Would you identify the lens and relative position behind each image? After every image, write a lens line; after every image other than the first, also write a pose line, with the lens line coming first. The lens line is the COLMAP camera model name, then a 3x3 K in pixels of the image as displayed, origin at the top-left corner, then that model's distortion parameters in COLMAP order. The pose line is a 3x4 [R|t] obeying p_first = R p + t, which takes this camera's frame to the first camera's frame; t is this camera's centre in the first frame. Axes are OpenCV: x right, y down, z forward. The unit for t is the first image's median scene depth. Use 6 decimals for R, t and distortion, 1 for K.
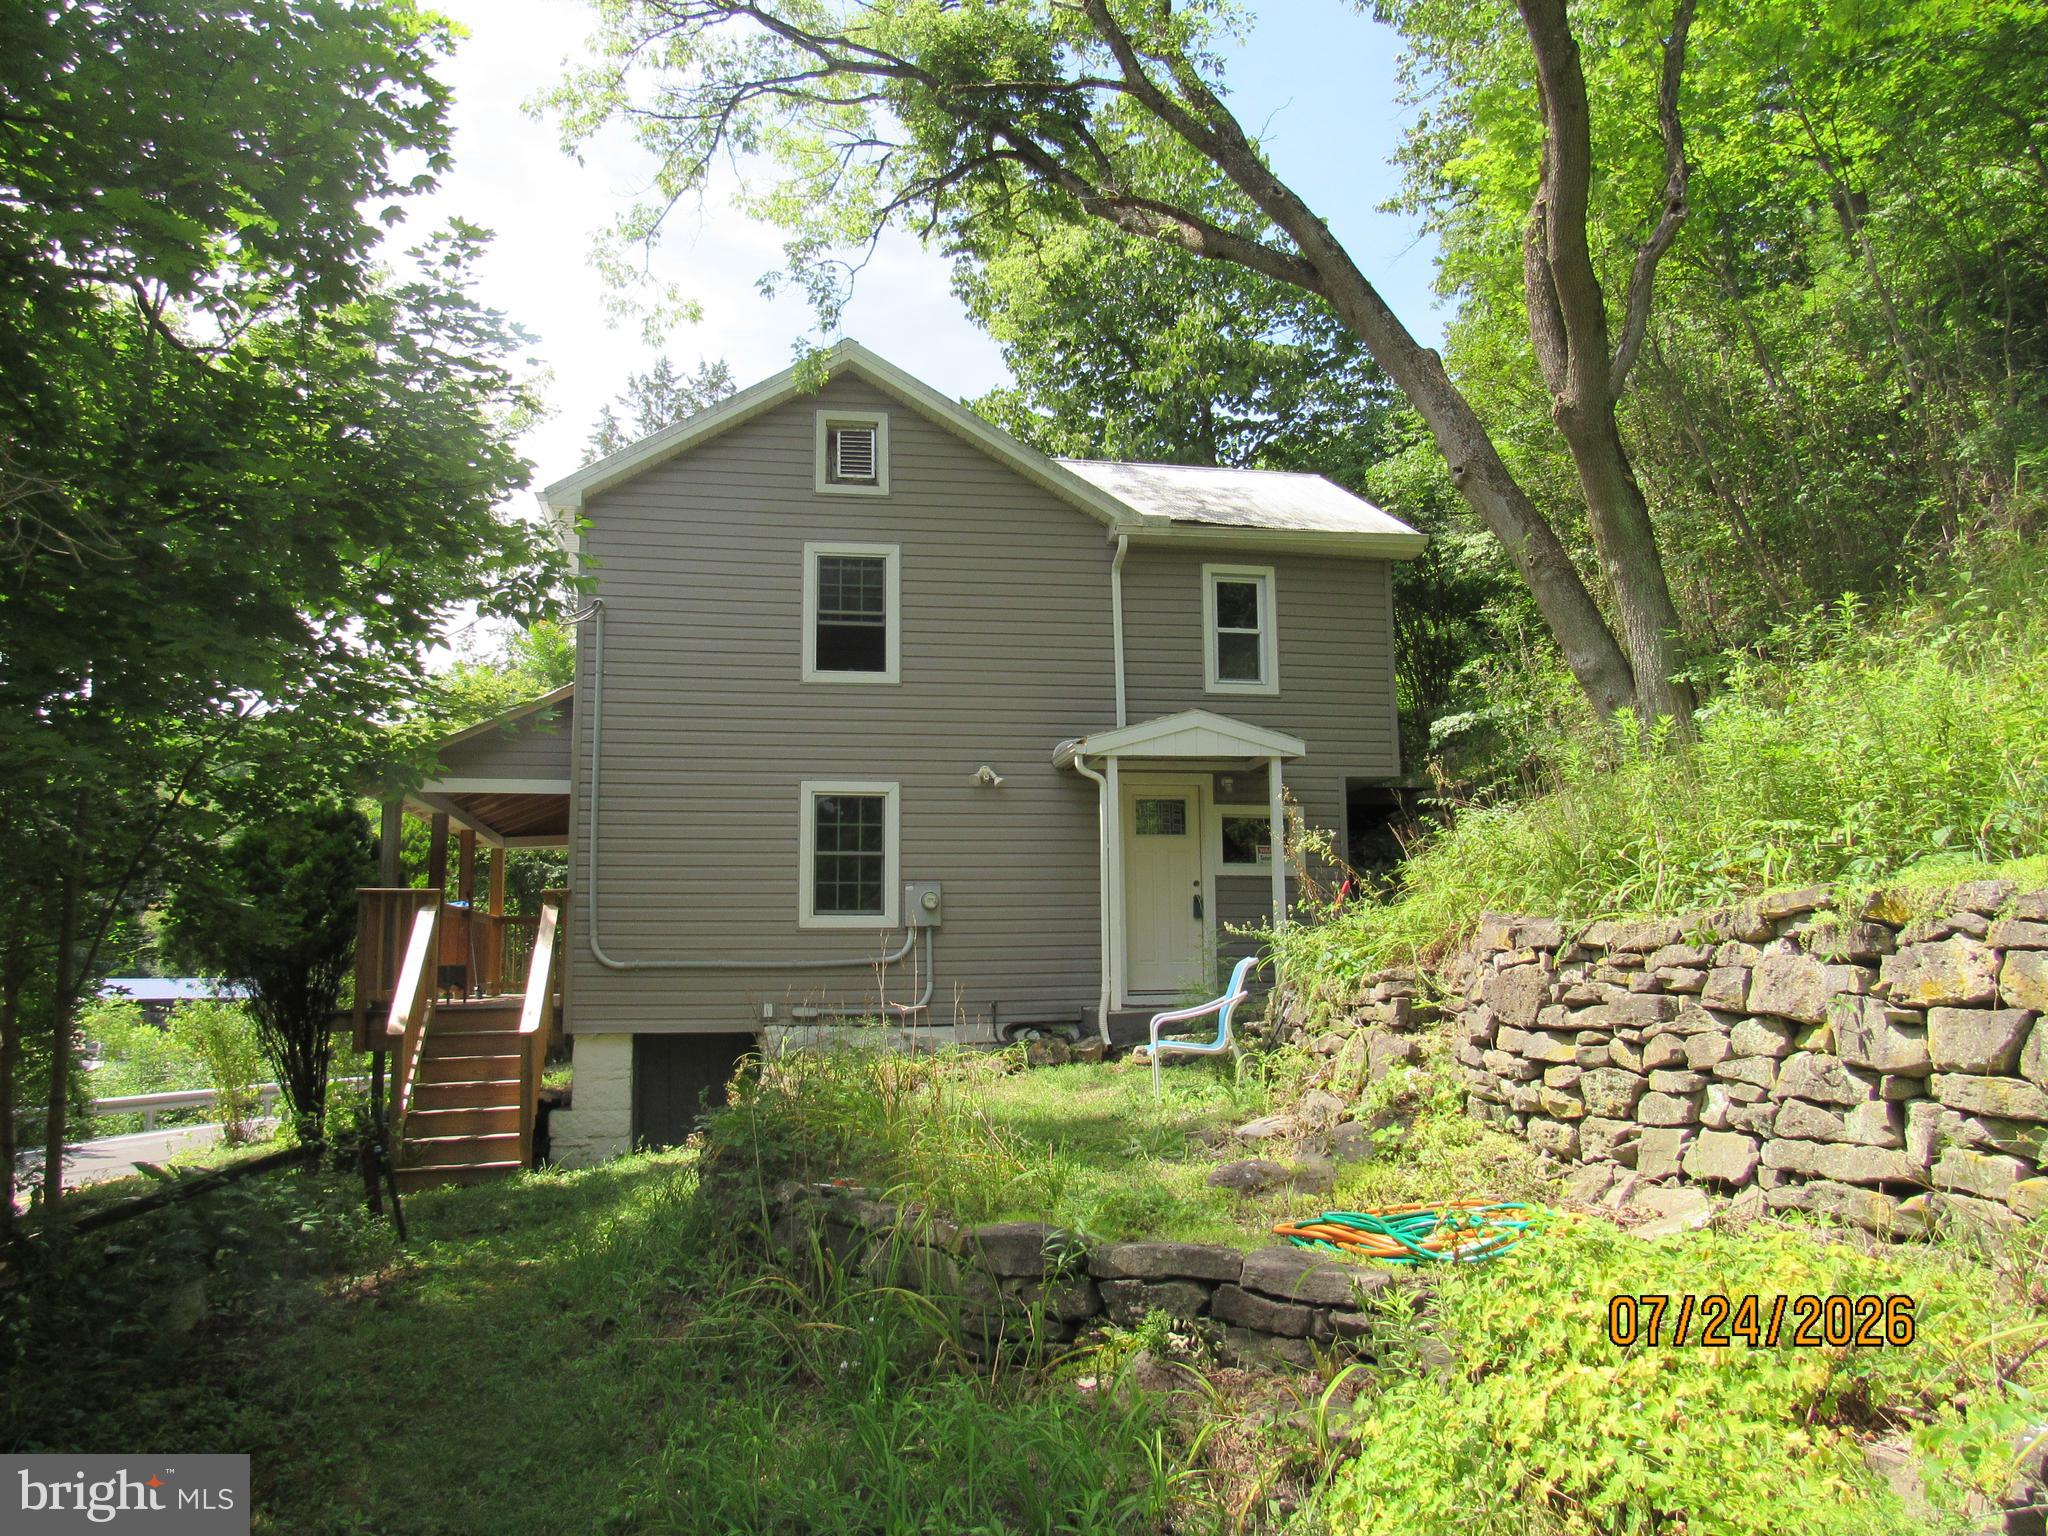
lens RADIAL K [[1495.0, 0, 1029.2], [0, 1495.0, 782.2], [0, 0, 1]] dist [-0.032324, 0.002307]
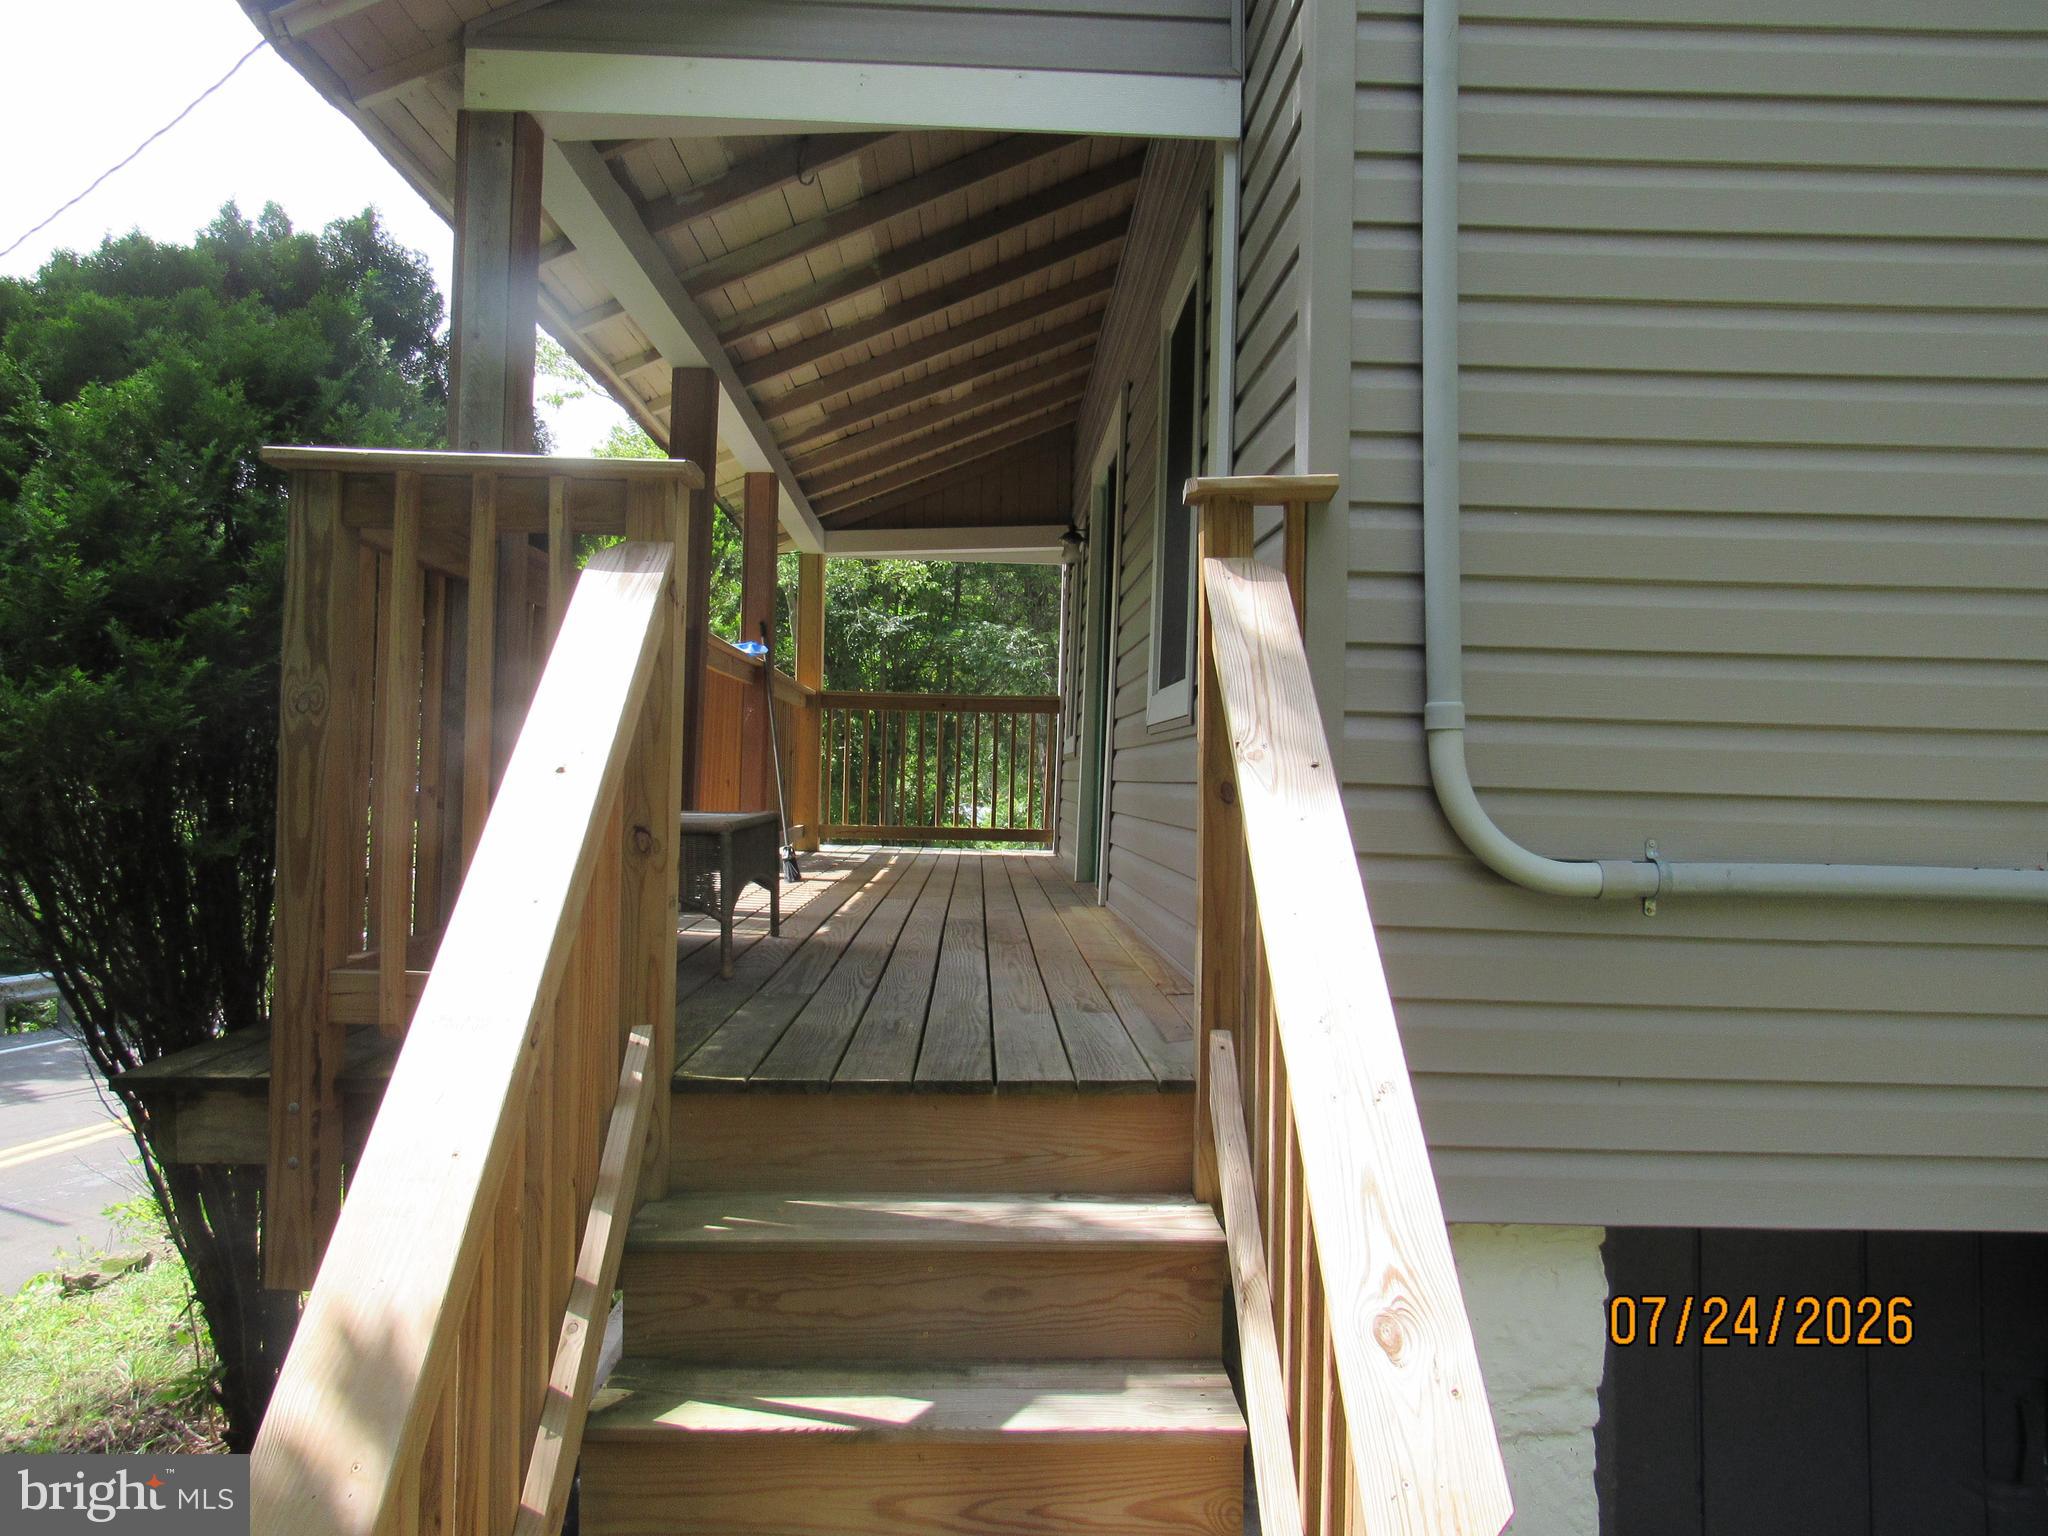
lens RADIAL K [[1473.9, 0, 1009.4], [0, 1473.9, 763.1], [0, 0, 1]] dist [-0.010219, -0.011405]
pose [[0.984898, 0.030086, -0.170499, -0.308881], [-0.010831, 0.993564, 0.112755, 0.084806], [0.172794, -0.109206, 0.978885, 0.784236]]
